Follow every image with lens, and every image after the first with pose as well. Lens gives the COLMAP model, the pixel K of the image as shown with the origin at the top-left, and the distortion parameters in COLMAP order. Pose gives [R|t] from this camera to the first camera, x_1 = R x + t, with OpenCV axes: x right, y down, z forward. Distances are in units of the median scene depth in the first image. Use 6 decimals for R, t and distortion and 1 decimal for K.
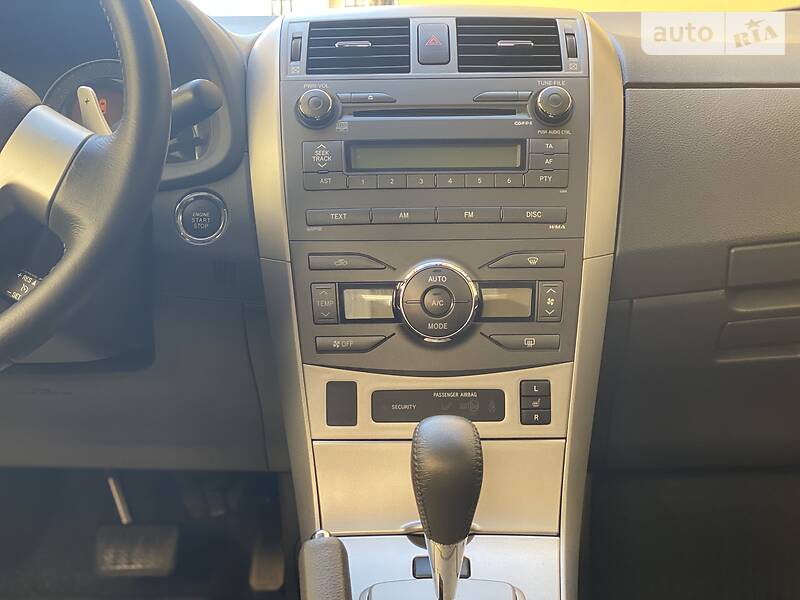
lens RADIAL K [[1234.0, 0, 400.0], [0, 1234.0, 300.0], [0, 0, 1]] dist [0.103750, -0.076817]
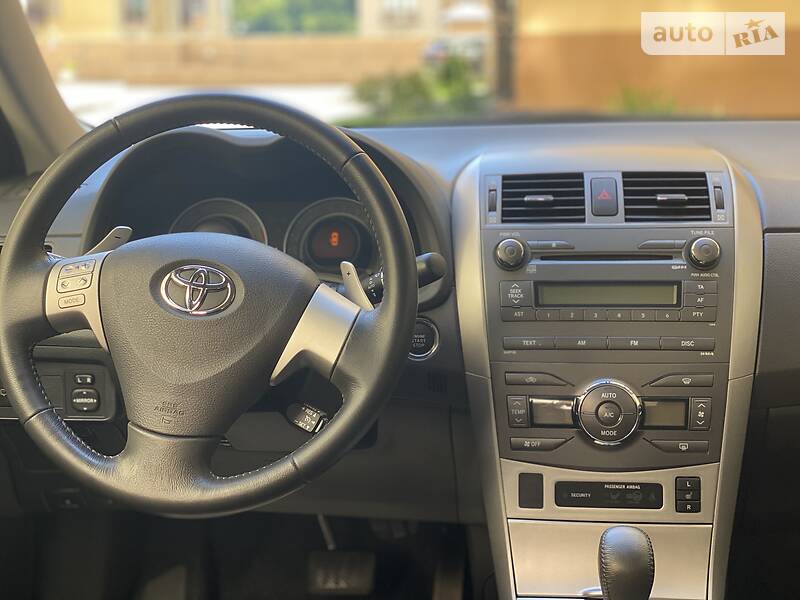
lens RADIAL K [[1213.2, 0, 388.7], [0, 1213.2, 297.3], [0, 0, 1]] dist [0.105372, 0.066946]
pose [[0.994709, 0.008321, -0.102400, -0.065373], [-0.004905, 0.999424, 0.033569, -0.154465], [0.102620, -0.032889, 0.994177, -0.251548]]
